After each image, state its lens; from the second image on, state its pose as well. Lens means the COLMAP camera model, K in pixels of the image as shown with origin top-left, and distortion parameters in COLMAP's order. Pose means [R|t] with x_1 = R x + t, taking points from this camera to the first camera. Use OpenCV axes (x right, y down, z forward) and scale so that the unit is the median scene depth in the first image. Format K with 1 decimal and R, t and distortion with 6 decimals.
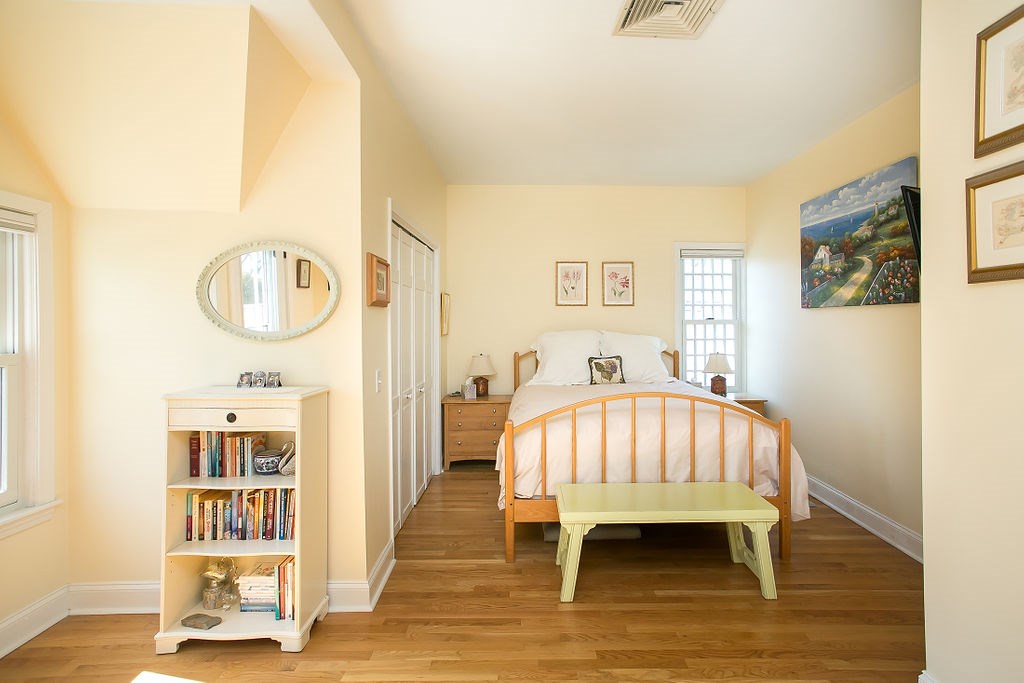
lens RADIAL K [[509.7, 0, 509.7], [0, 509.7, 344.1], [0, 0, 1]] dist [-0.051709, 0.031606]
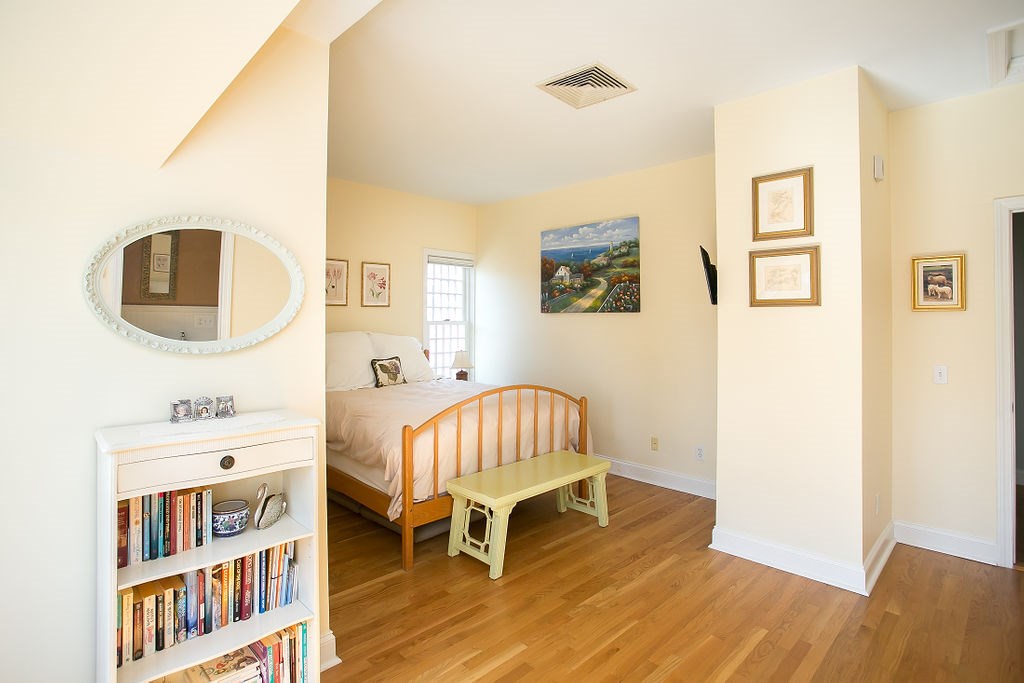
lens RADIAL K [[537.3, 0, 512.0], [0, 537.3, 341.5], [0, 0, 1]] dist [-0.099685, 0.039277]
pose [[0.694084, -0.023977, 0.719494, -0.571256], [0.025189, 0.999642, 0.009014, -0.016119], [-0.719453, 0.011867, 0.694440, 0.135609]]
